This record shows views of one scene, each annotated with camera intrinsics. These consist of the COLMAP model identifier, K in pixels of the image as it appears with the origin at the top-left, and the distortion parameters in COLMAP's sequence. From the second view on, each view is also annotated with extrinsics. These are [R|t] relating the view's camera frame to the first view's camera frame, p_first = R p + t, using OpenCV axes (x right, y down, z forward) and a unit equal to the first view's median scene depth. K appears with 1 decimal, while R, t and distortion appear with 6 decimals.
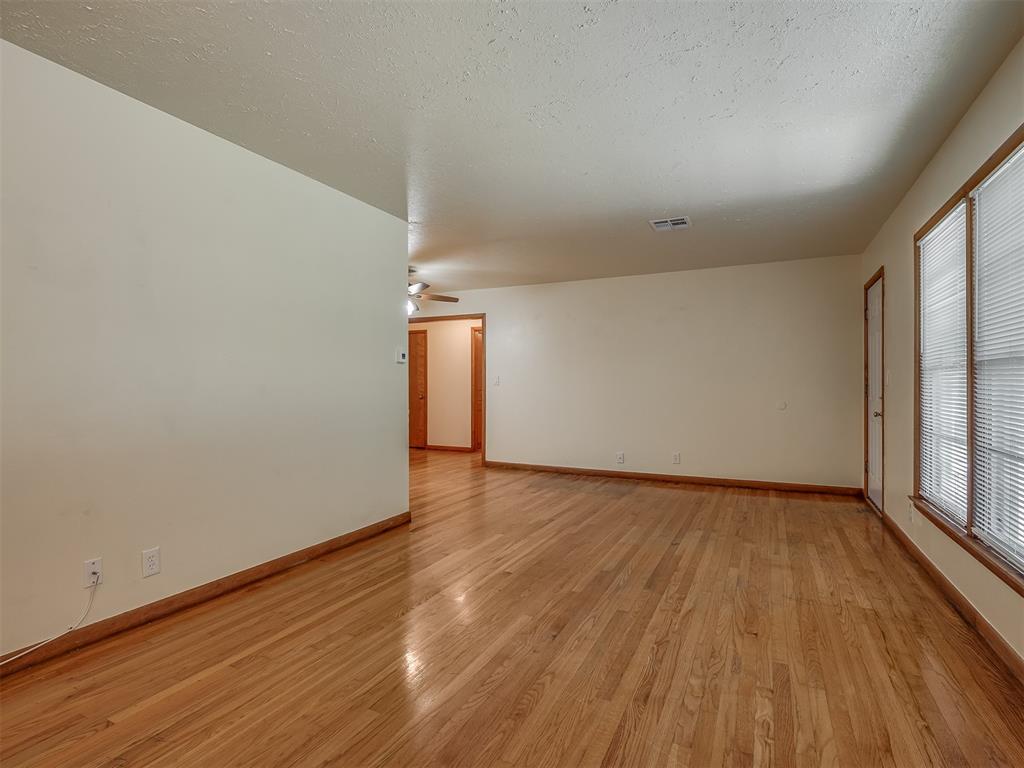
lens RADIAL K [[522.9, 0, 502.0], [0, 522.9, 380.8], [0, 0, 1]] dist [-0.000579, -0.001873]
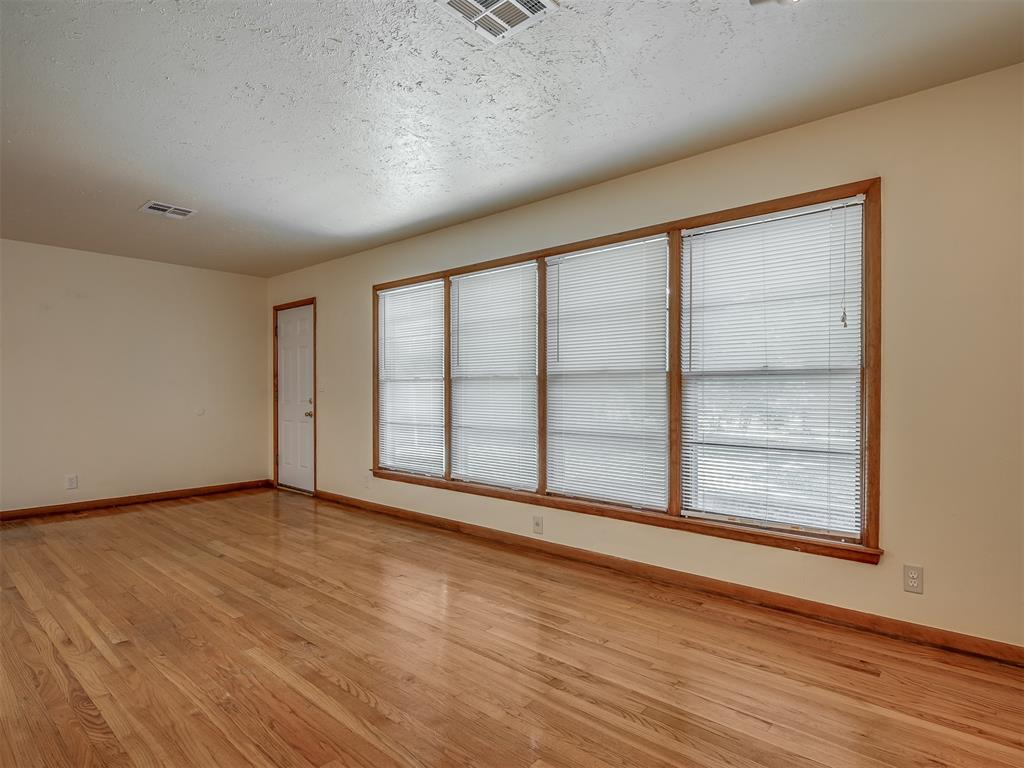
lens RADIAL K [[543.8, 0, 509.2], [0, 543.8, 397.7], [0, 0, 1]] dist [-0.000084, -0.010637]
pose [[0.275534, -0.013962, 0.961190, -0.569051], [-0.007251, 0.999836, 0.016602, -0.000053], [-0.961264, -0.011544, 0.275388, 0.255475]]
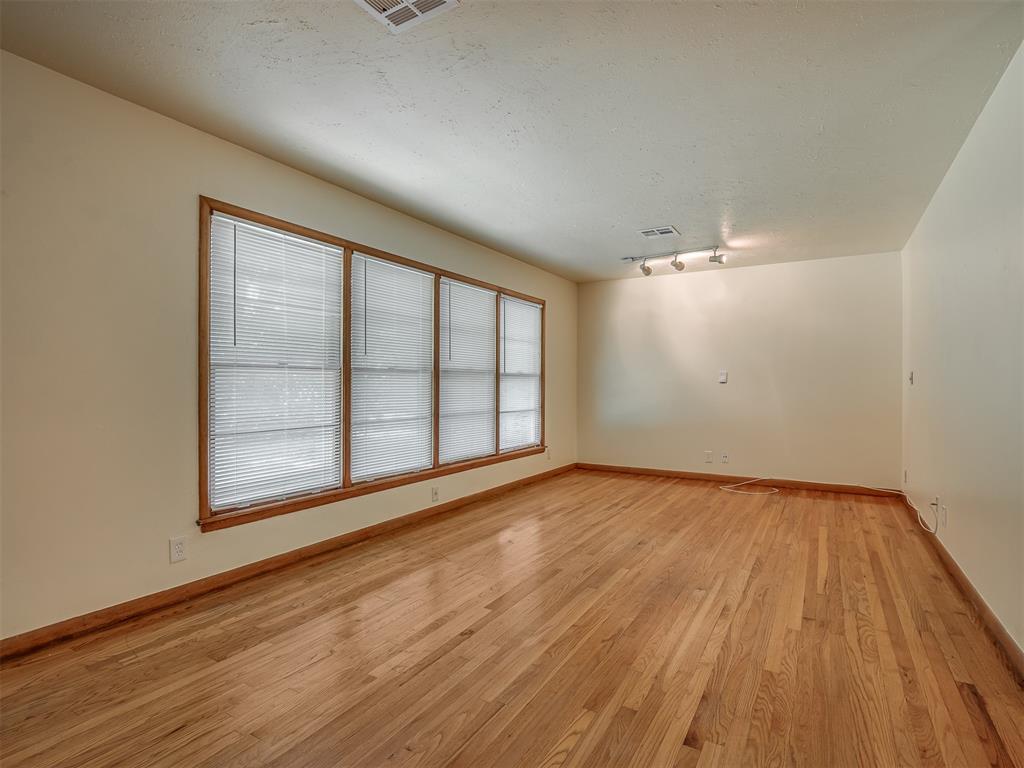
lens RADIAL K [[595.5, 0, 512.0], [0, 595.5, 384.0], [0, 0, 1]] dist [-0.001611, -0.001531]
pose [[-0.998879, -0.002511, 0.047278, 0.287980], [-0.003030, 0.999936, -0.010908, 0.022790], [-0.047248, -0.011039, -0.998822, 2.030789]]
